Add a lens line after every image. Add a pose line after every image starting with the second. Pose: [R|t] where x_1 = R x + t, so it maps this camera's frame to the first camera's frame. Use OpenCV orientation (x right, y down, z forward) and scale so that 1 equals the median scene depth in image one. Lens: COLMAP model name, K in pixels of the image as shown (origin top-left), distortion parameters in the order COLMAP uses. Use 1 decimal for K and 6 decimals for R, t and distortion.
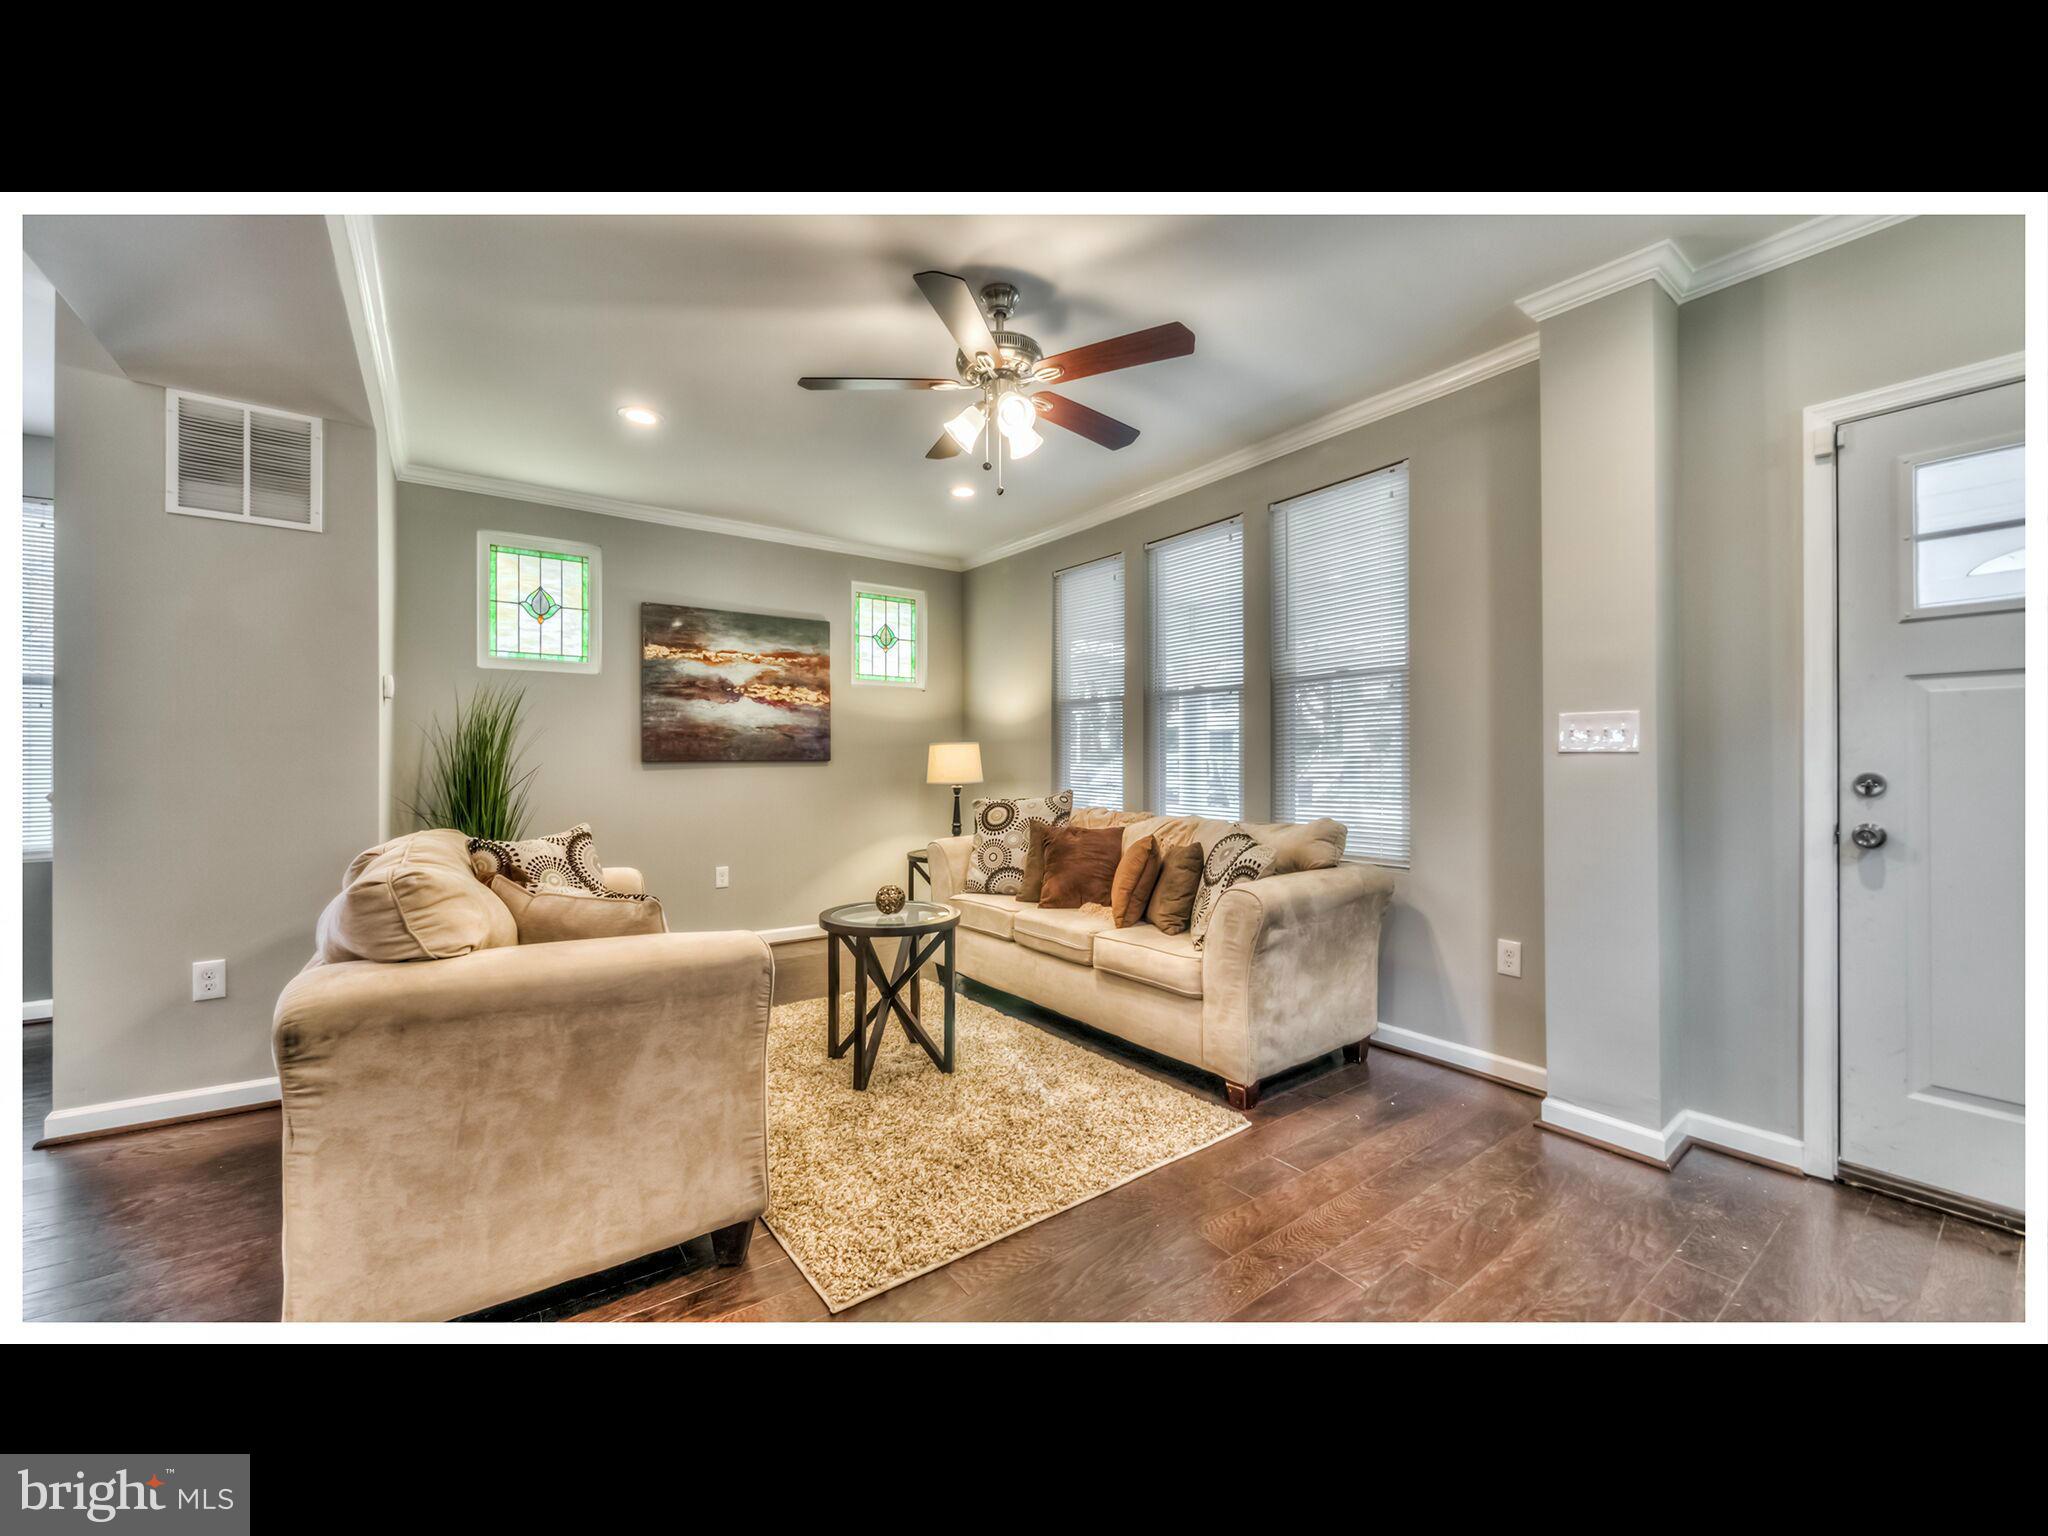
lens RADIAL K [[779.3, 0, 1015.4], [0, 779.3, 761.7], [0, 0, 1]] dist [-0.009296, 0.000951]
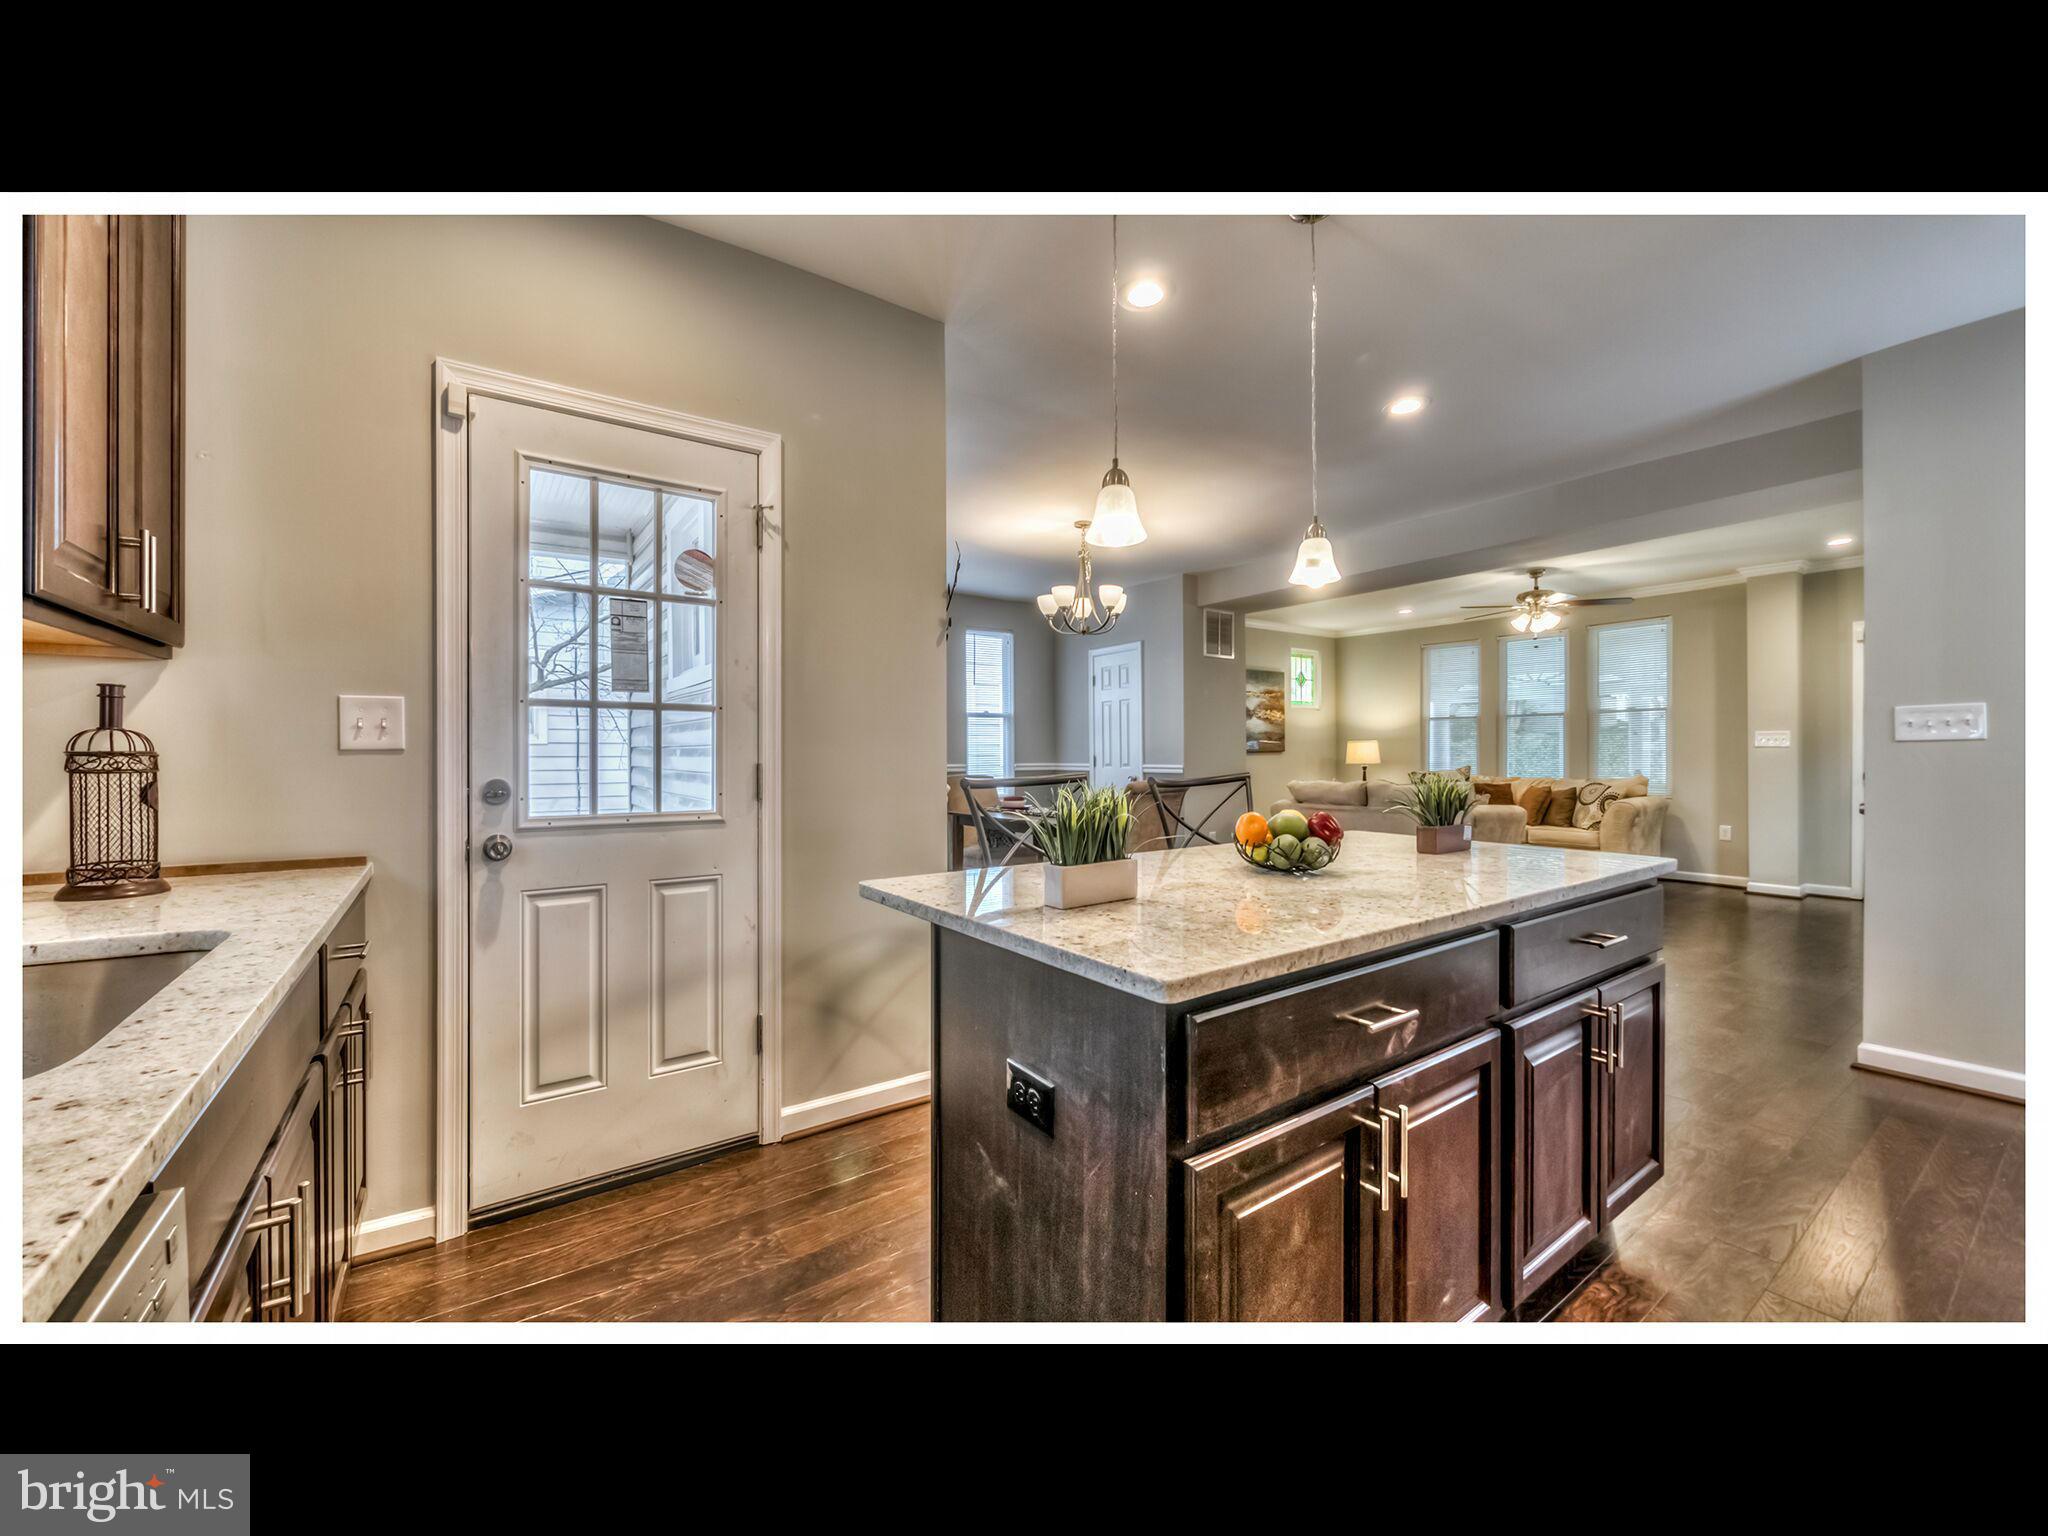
lens RADIAL K [[779.3, 0, 1021.9], [0, 779.3, 753.2], [0, 0, 1]] dist [-0.009296, 0.000951]
pose [[0.999496, -0.004558, -0.031423, -0.885521], [0.004590, 0.999989, 0.000955, -0.002187], [0.031418, -0.001099, 0.999506, -0.879199]]
